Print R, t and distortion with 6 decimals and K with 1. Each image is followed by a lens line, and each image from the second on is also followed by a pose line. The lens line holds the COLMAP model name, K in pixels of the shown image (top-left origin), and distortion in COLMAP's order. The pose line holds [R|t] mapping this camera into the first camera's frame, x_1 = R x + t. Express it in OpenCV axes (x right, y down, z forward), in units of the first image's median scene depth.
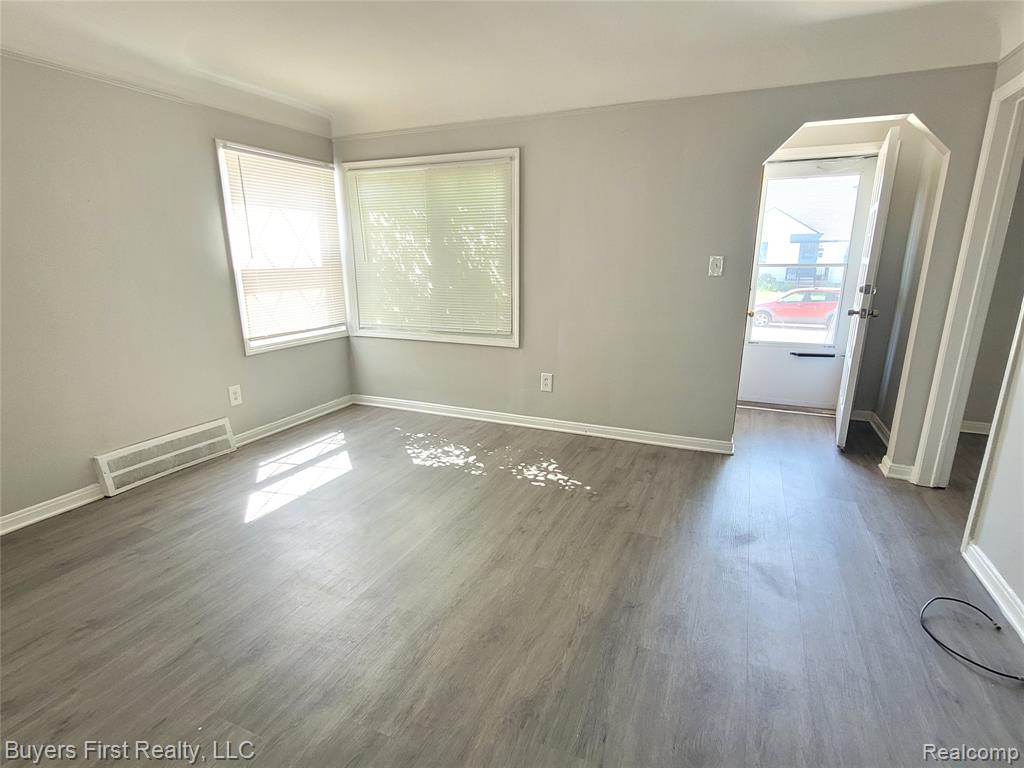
lens RADIAL K [[516.1, 0, 521.5], [0, 516.1, 384.5], [0, 0, 1]] dist [-0.000830, 0.000104]
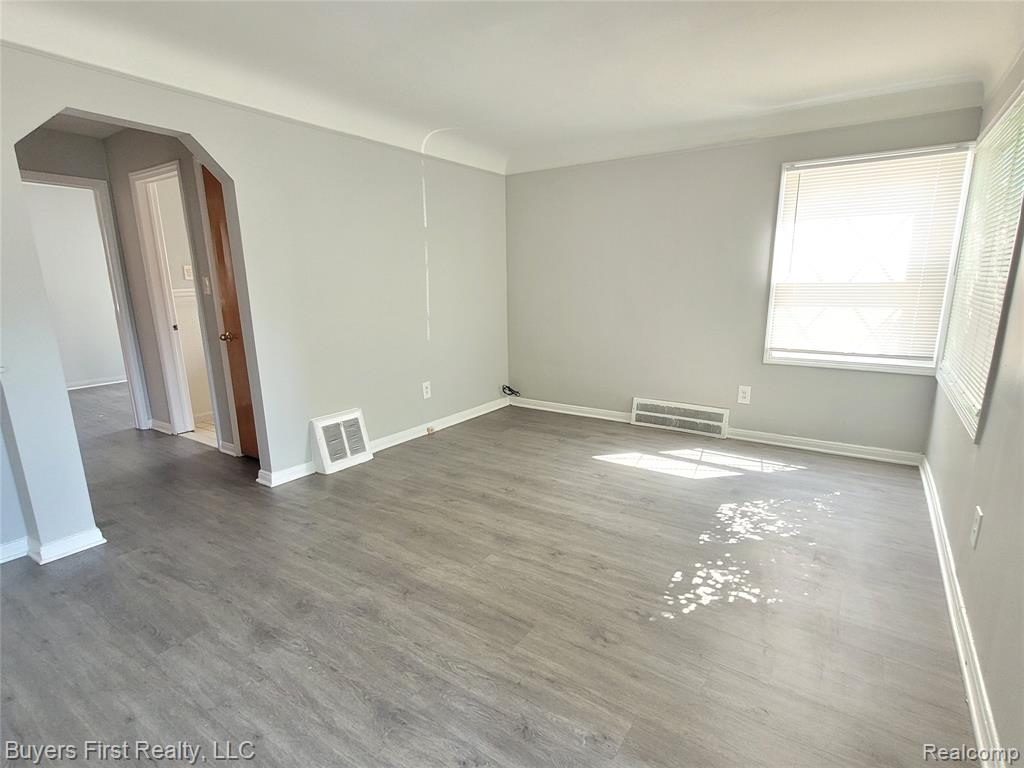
lens RADIAL K [[516.1, 0, 521.5], [0, 516.1, 384.5], [0, 0, 1]] dist [-0.000830, 0.000104]
pose [[-0.176947, 0.204984, -0.962638, 0.641030], [-0.224536, 0.943871, 0.242261, -0.172599], [0.958266, 0.259014, -0.120989, 0.710480]]
